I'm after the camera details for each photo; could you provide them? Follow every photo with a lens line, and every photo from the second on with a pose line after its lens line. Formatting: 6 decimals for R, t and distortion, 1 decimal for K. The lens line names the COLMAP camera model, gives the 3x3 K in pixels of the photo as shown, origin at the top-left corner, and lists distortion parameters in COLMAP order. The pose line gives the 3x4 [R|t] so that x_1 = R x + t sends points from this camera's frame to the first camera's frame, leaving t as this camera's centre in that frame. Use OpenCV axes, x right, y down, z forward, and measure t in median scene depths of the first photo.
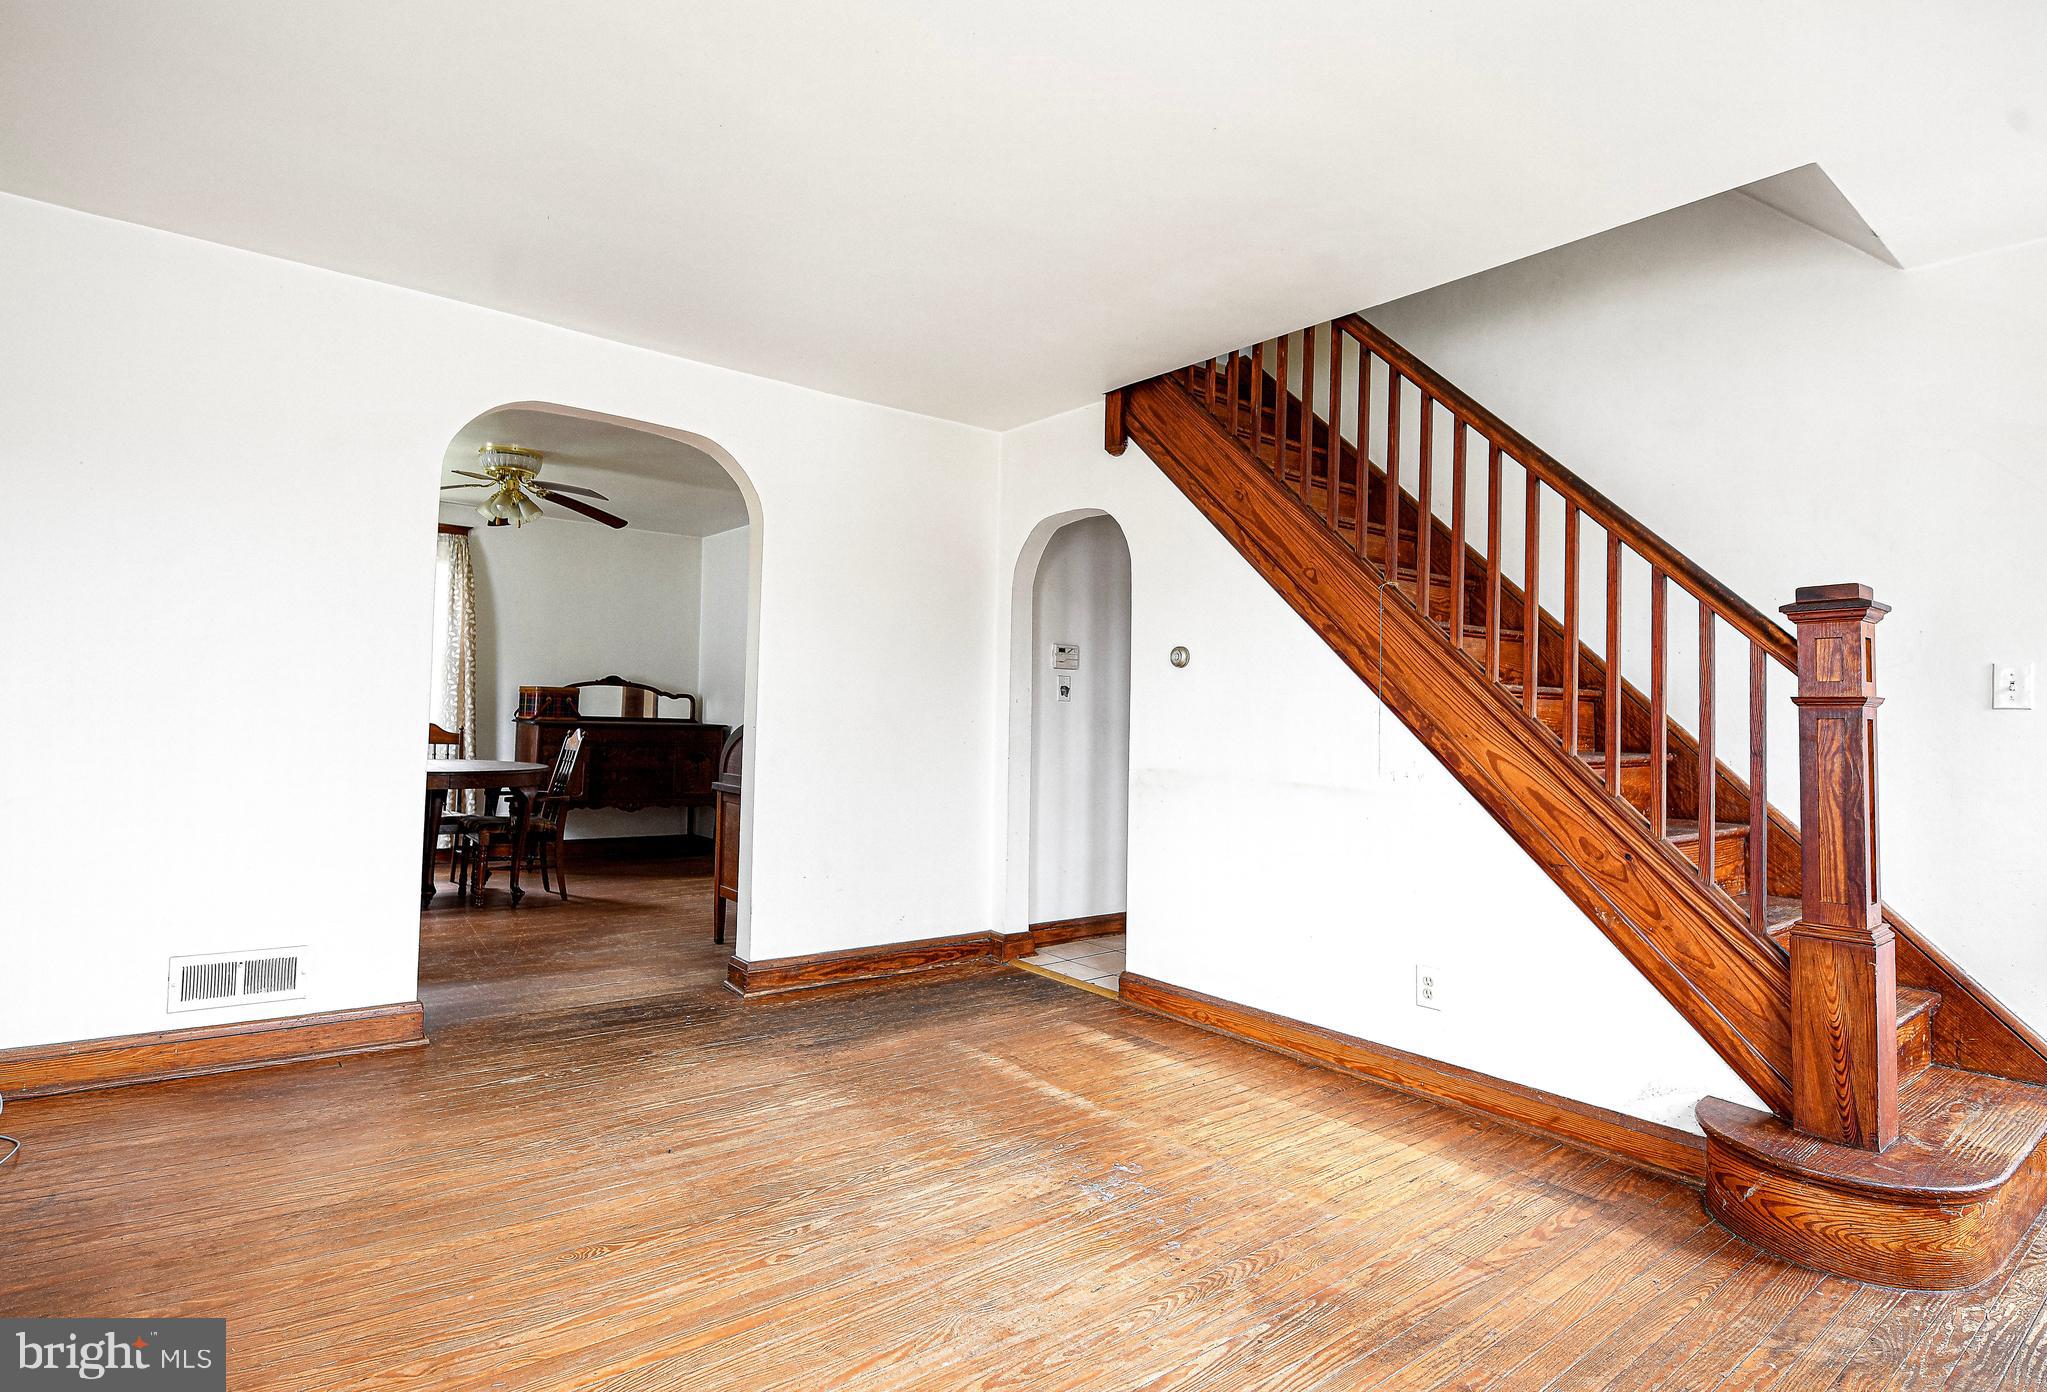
lens RADIAL K [[1071.0, 0, 1033.7], [0, 1071.0, 687.3], [0, 0, 1]] dist [-0.000684, -0.003273]
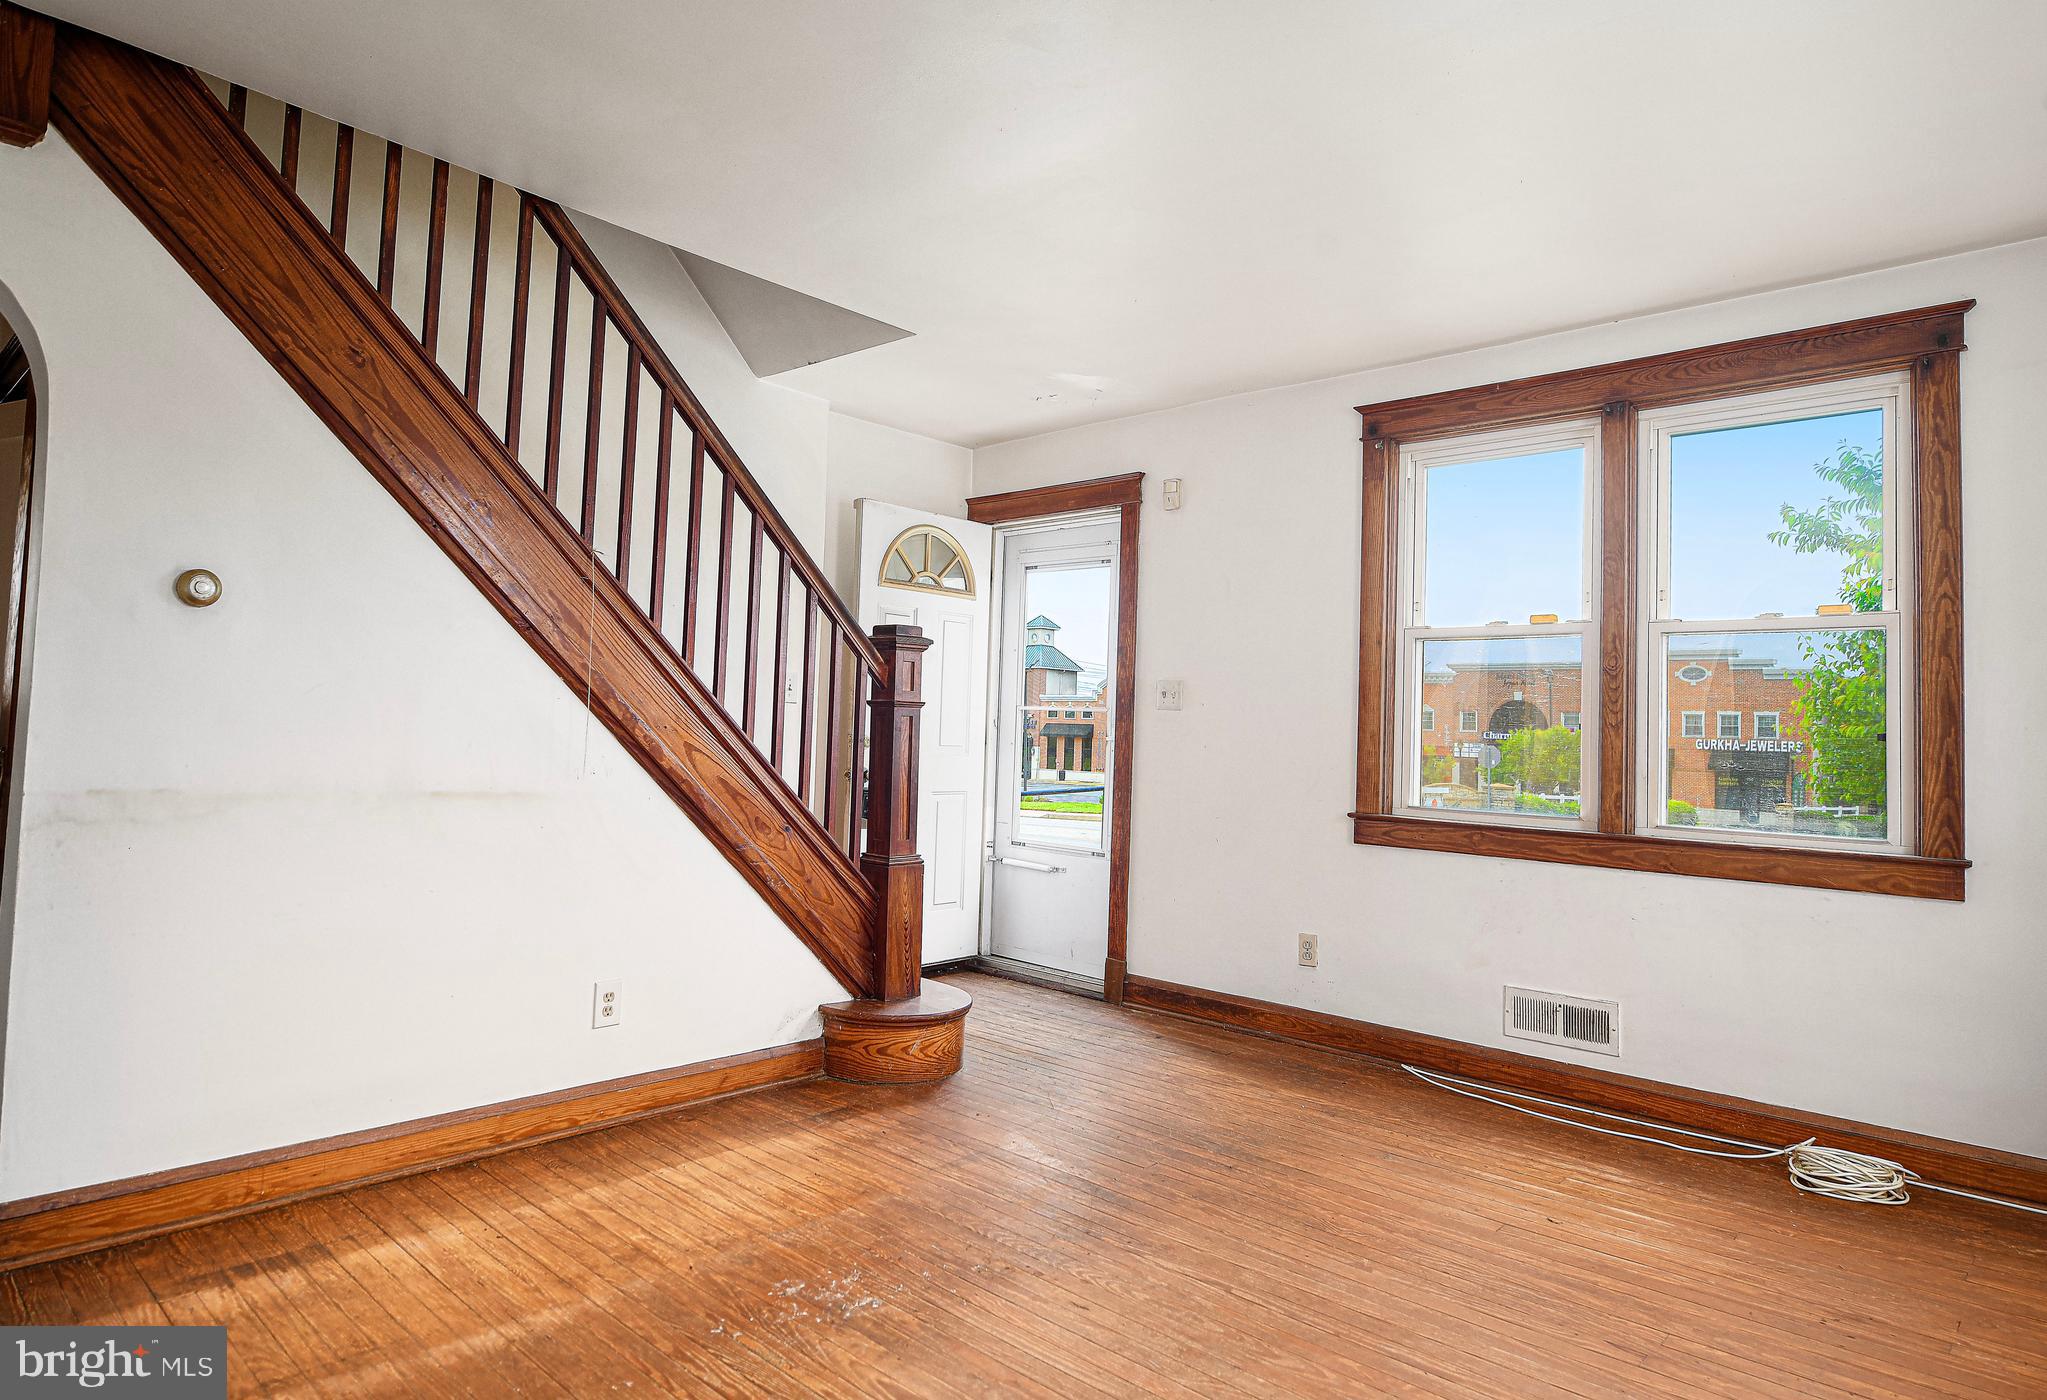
lens RADIAL K [[1154.3, 0, 1007.8], [0, 1154.3, 682.9], [0, 0, 1]] dist [-0.002323, -0.000415]
pose [[-0.132338, 0.015215, 0.991088, -0.578632], [-0.066356, 0.997503, -0.024174, 0.009004], [-0.988981, -0.068964, -0.130998, 0.723300]]
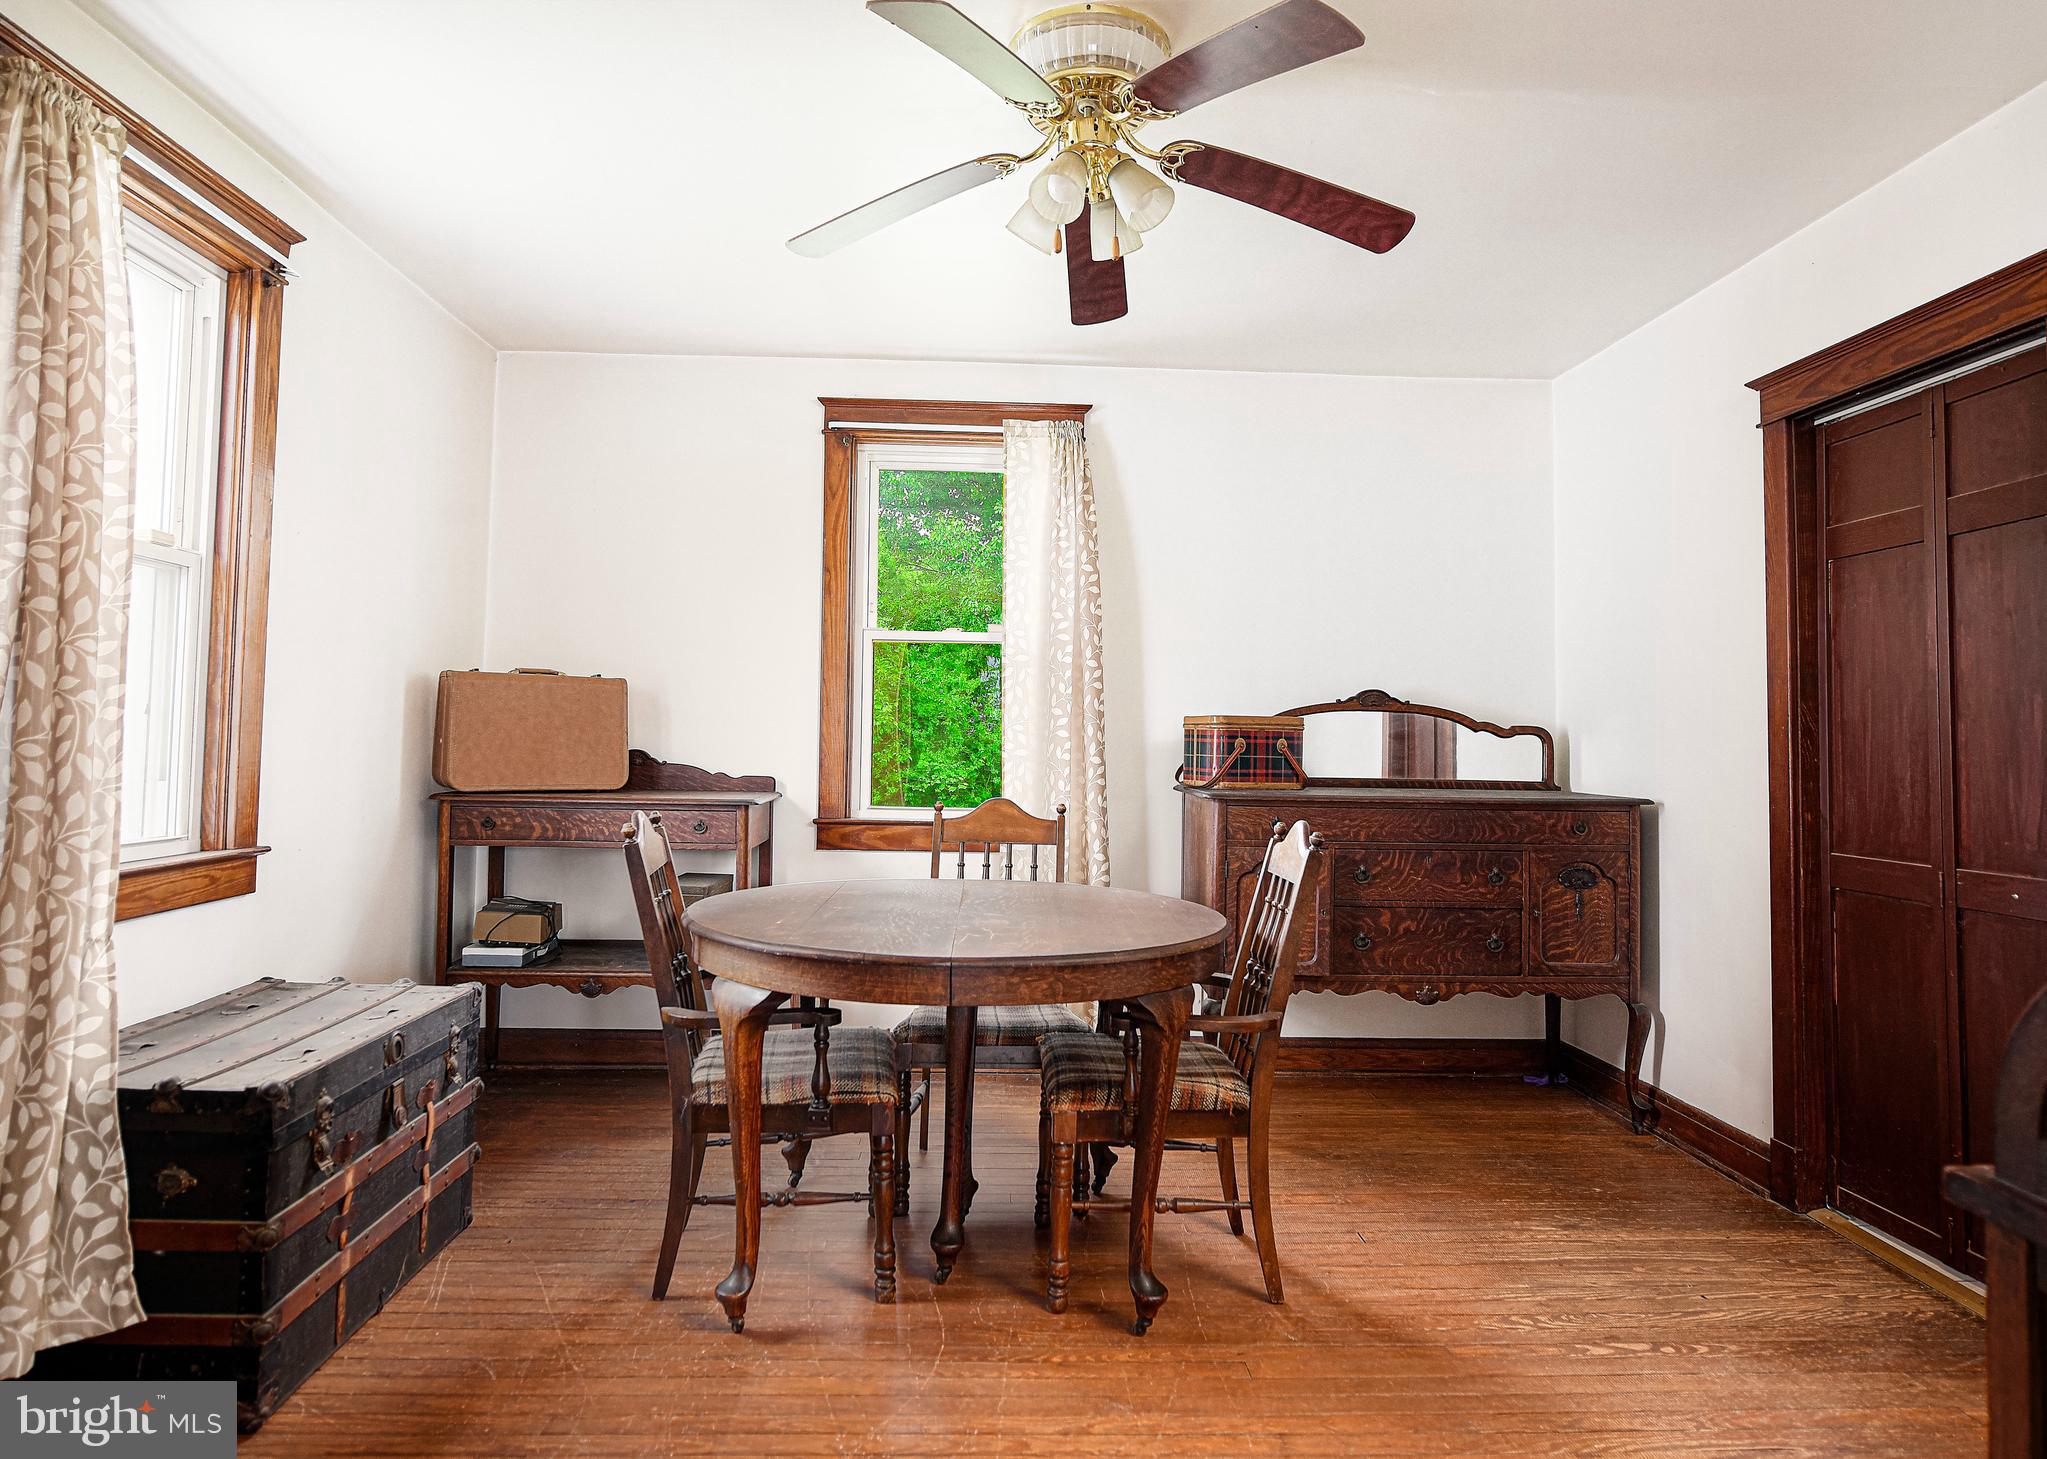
lens RADIAL K [[1200.9, 0, 1018.3], [0, 1200.9, 678.5], [0, 0, 1]] dist [0.009077, 0.001113]
pose [[0.801917, -0.047103, -0.595576, -0.416231], [0.023126, 0.998587, -0.047837, 0.011290], [0.596988, 0.024588, 0.801873, 0.997738]]
